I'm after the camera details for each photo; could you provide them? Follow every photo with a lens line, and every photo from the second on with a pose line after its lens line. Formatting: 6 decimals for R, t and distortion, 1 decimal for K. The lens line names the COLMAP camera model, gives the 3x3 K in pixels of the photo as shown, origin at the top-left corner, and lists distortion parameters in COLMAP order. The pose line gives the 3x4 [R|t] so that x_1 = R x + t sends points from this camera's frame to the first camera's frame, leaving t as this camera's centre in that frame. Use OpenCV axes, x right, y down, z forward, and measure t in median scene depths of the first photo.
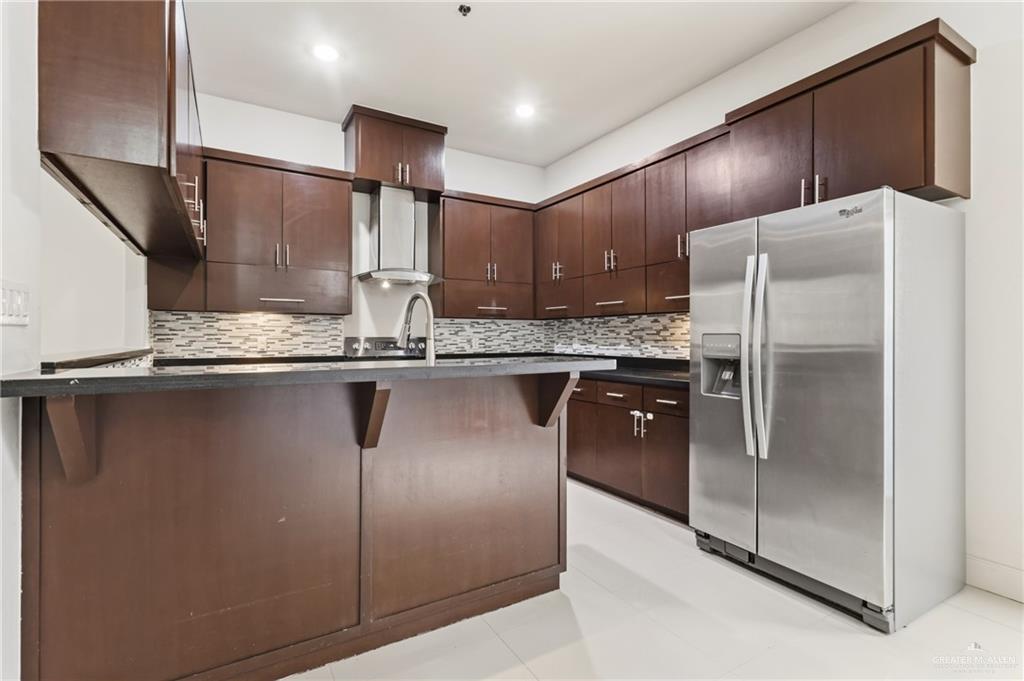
lens RADIAL K [[483.4, 0, 515.2], [0, 483.4, 343.2], [0, 0, 1]] dist [0.013369, 0.000277]
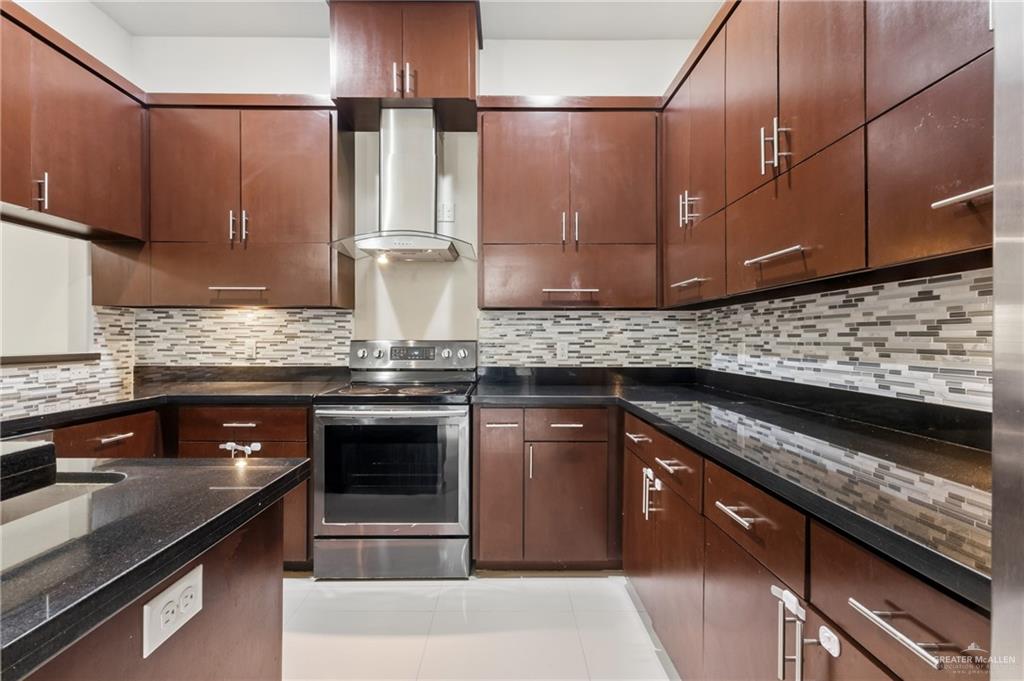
lens RADIAL K [[483.4, 0, 507.9], [0, 483.4, 339.5], [0, 0, 1]] dist [0.013369, 0.000277]
pose [[0.859870, 0.001928, -0.510510, 0.198544], [-0.008030, 0.999920, -0.009749, -0.008204], [0.510450, 0.012483, 0.859817, 0.509484]]
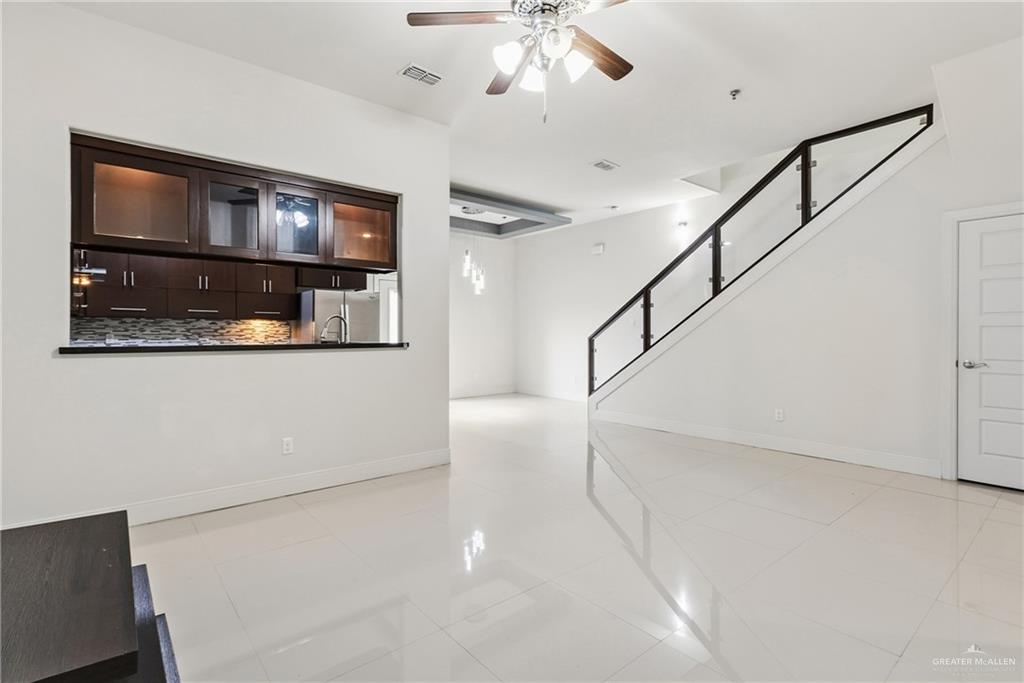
lens RADIAL K [[483.4, 0, 507.3], [0, 483.4, 334.3], [0, 0, 1]] dist [0.013369, 0.000277]
pose [[-0.149984, -0.005295, 0.988674, -1.368012], [0.008918, 0.999938, 0.006709, -0.011186], [-0.988648, 0.009823, -0.149928, 0.260219]]
